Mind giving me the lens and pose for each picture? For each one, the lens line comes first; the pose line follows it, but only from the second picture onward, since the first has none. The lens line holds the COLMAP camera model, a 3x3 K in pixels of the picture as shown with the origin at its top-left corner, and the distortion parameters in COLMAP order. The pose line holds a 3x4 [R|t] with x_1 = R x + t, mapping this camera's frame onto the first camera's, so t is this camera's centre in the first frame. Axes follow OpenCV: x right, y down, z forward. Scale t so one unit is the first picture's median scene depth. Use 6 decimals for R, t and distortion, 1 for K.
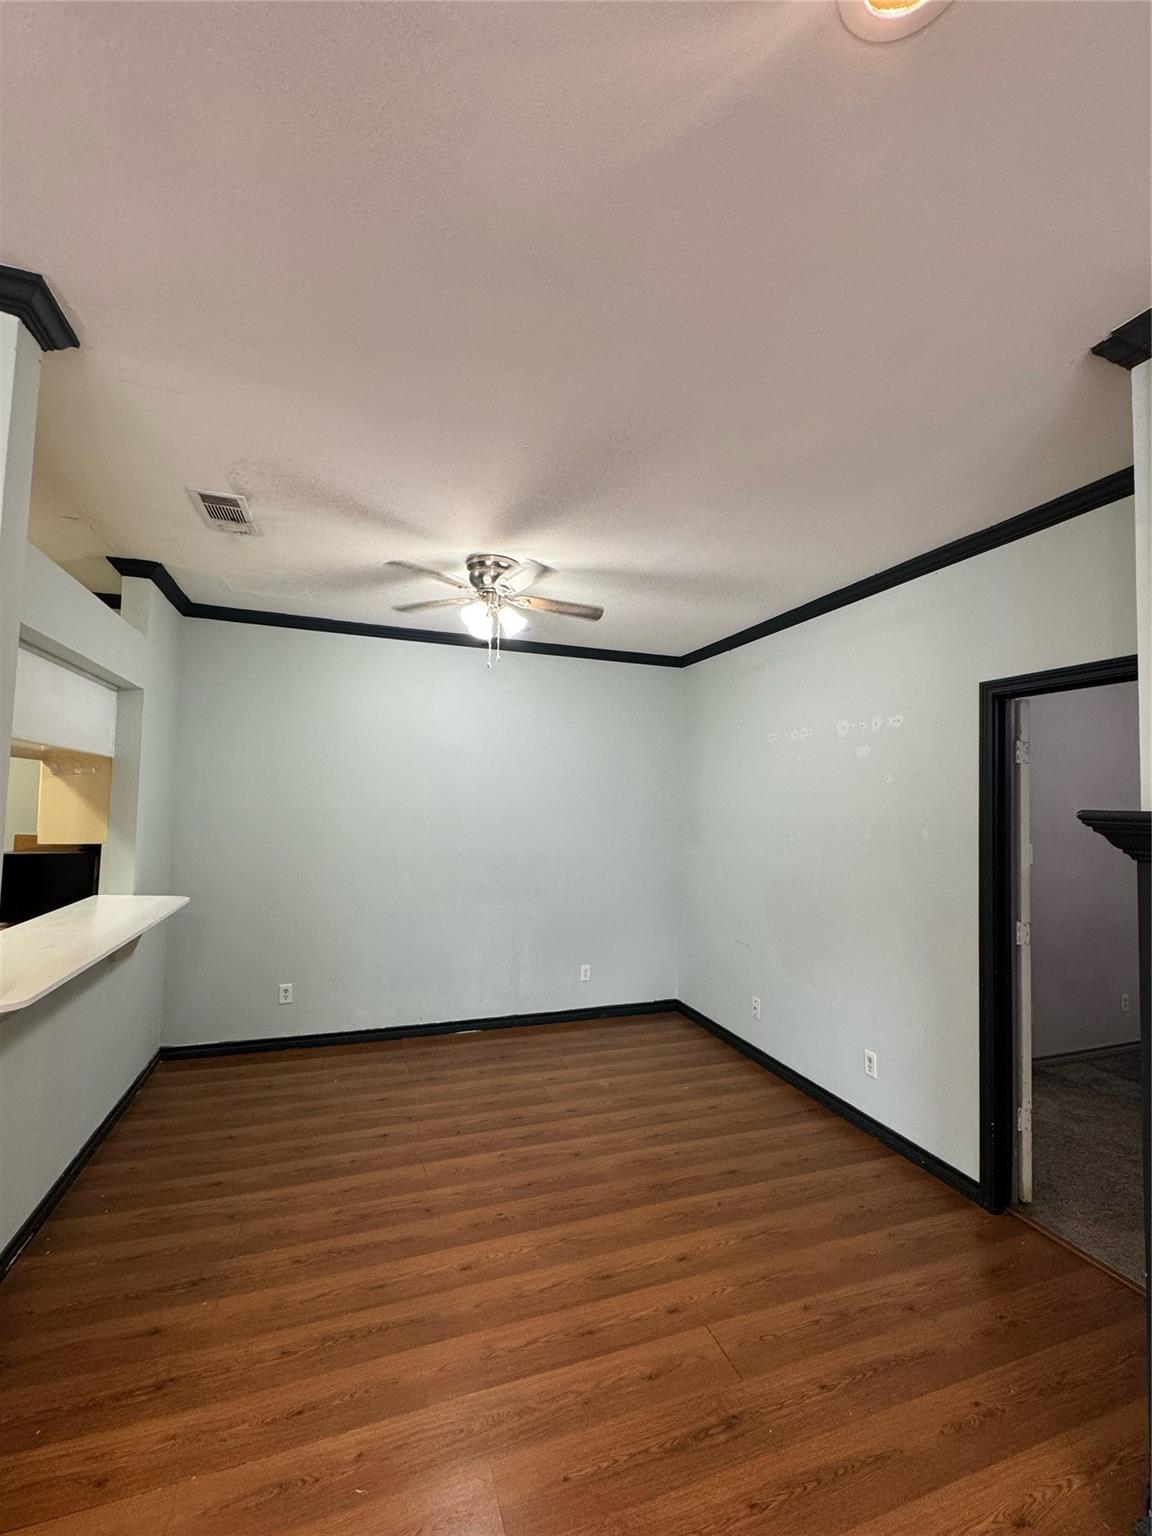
lens RADIAL K [[644.1, 0, 576.1], [0, 644.1, 766.3], [0, 0, 1]] dist [-0.000952, -0.000245]
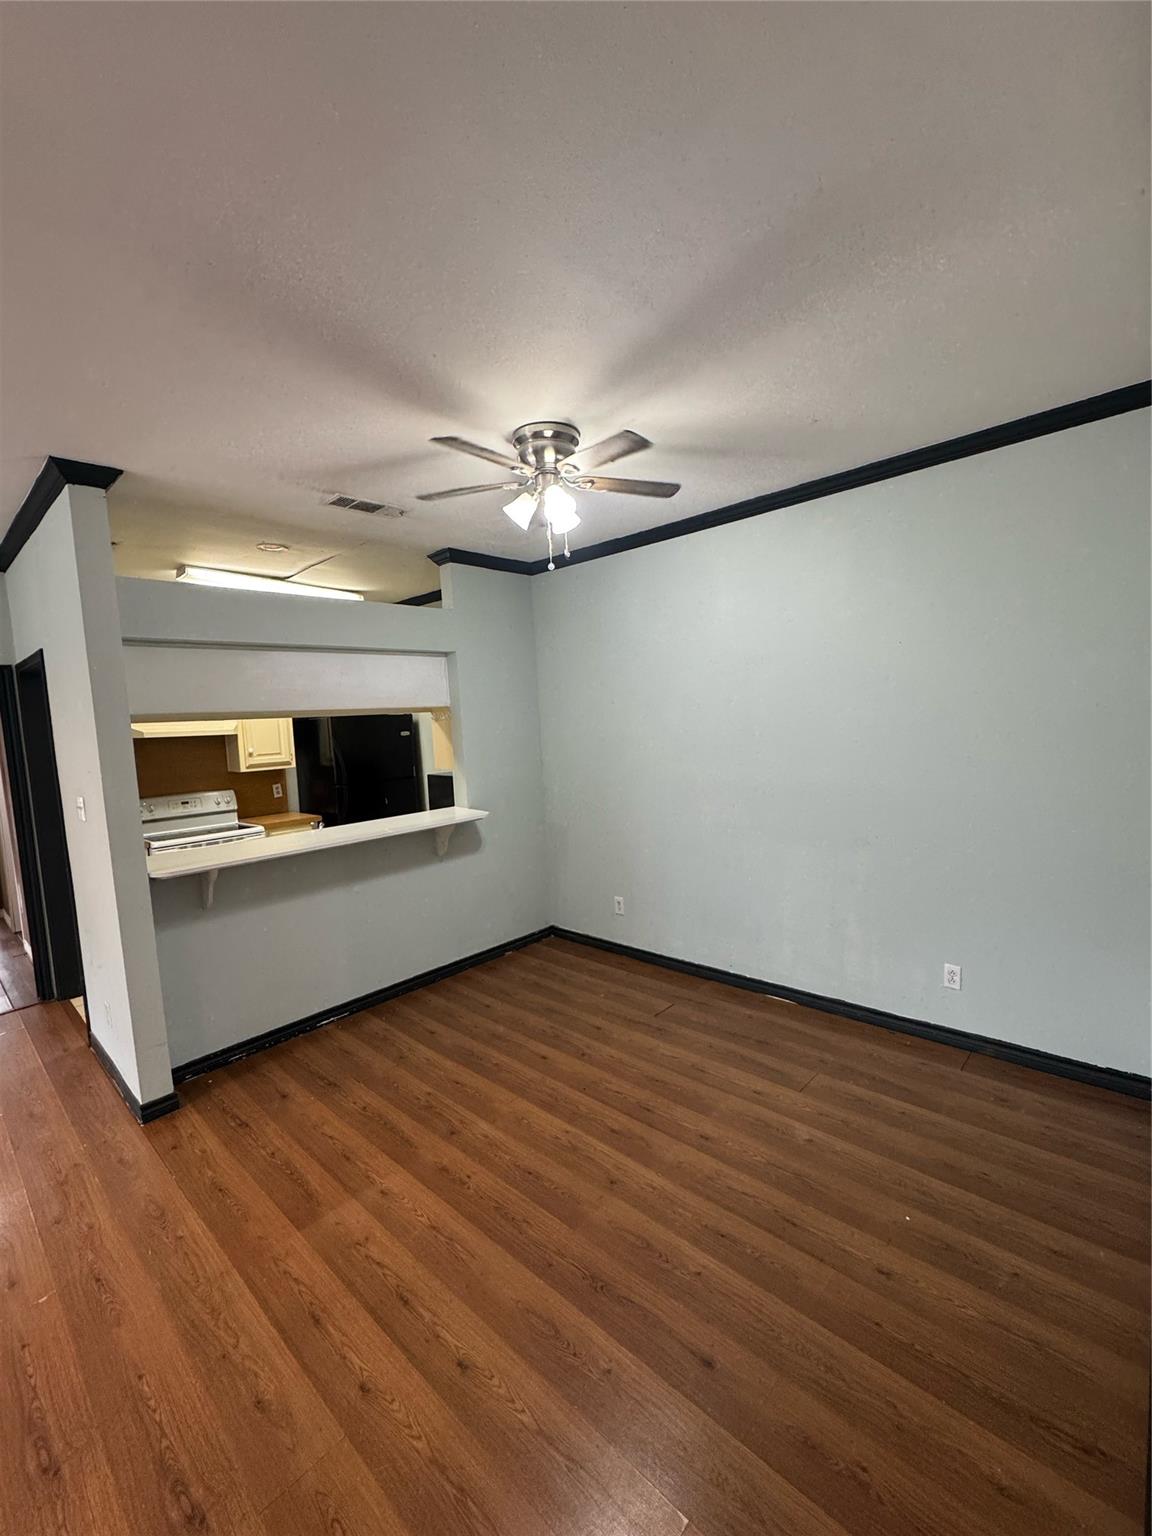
lens RADIAL K [[644.1, 0, 577.1], [0, 644.1, 763.8], [0, 0, 1]] dist [-0.000952, -0.000245]
pose [[0.453223, 0.018617, -0.891203, 0.612999], [0.115980, 0.990052, 0.079664, 0.029370], [0.883820, -0.139468, 0.446555, 0.625188]]
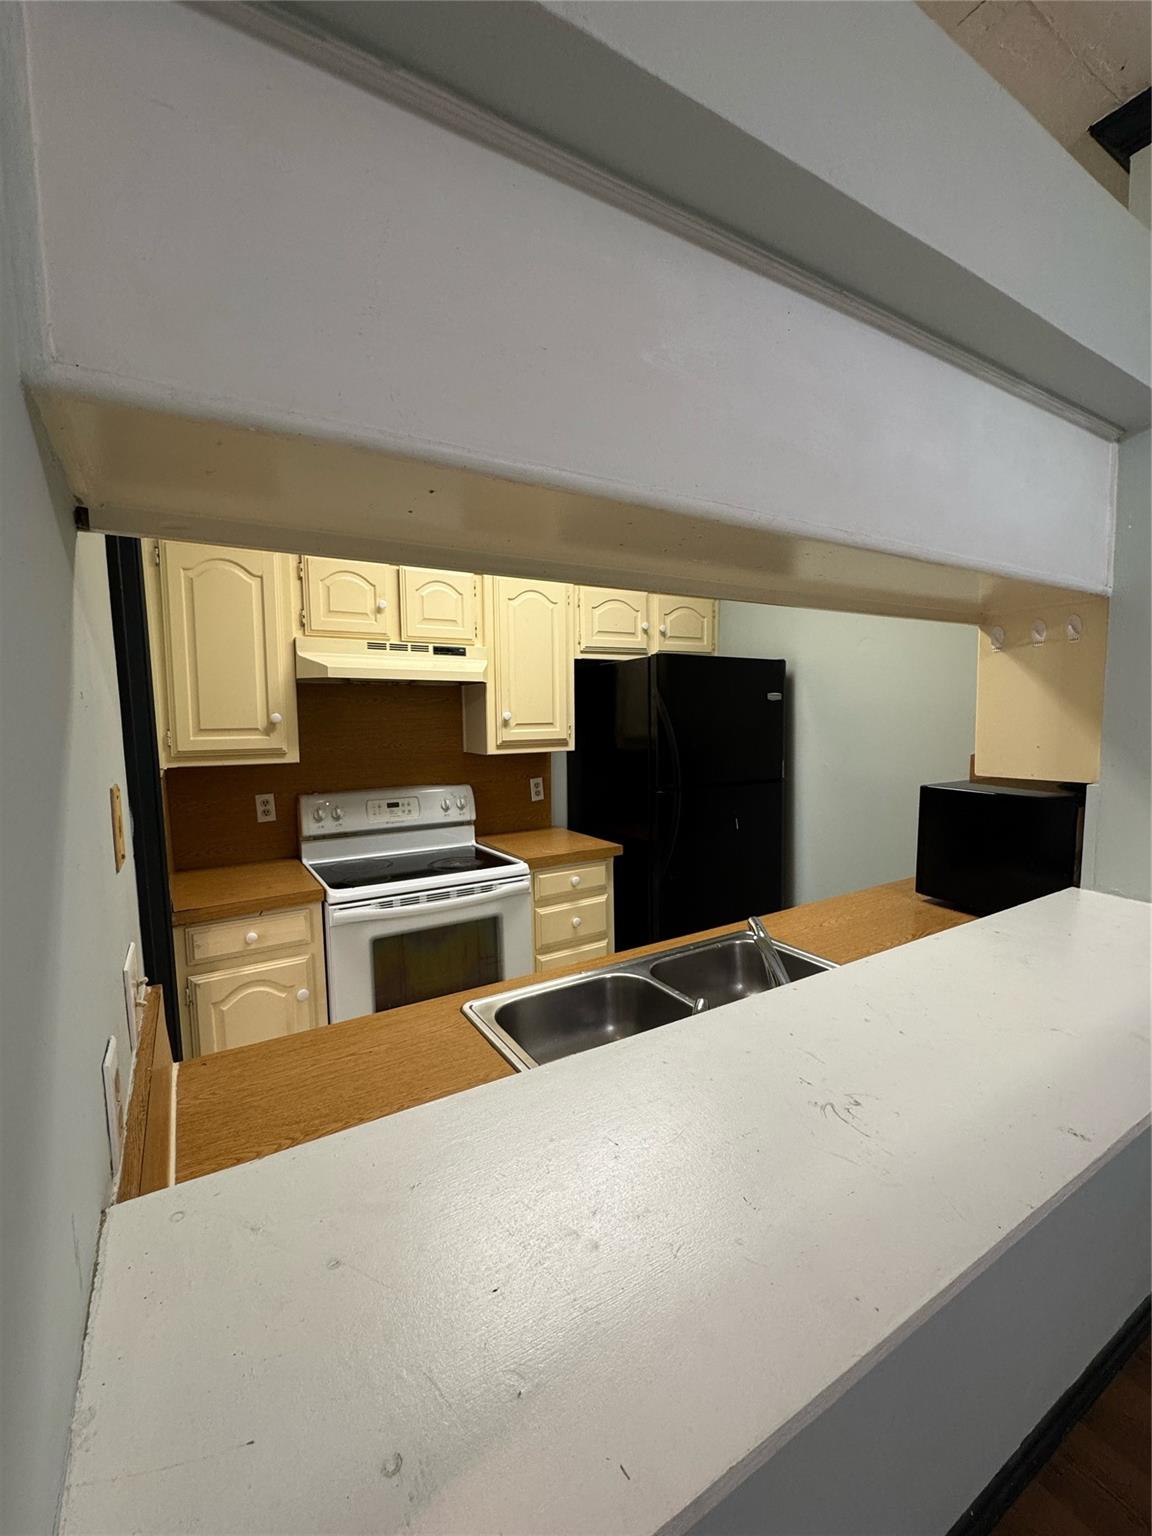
lens RADIAL K [[644.1, 0, 574.7], [0, 644.1, 773.8], [0, 0, 1]] dist [-0.000952, -0.000245]
pose [[0.196188, 0.066284, -0.978323, -0.348962], [0.079617, 0.993342, 0.083268, 0.043927], [0.977329, -0.094227, 0.189604, 0.544099]]
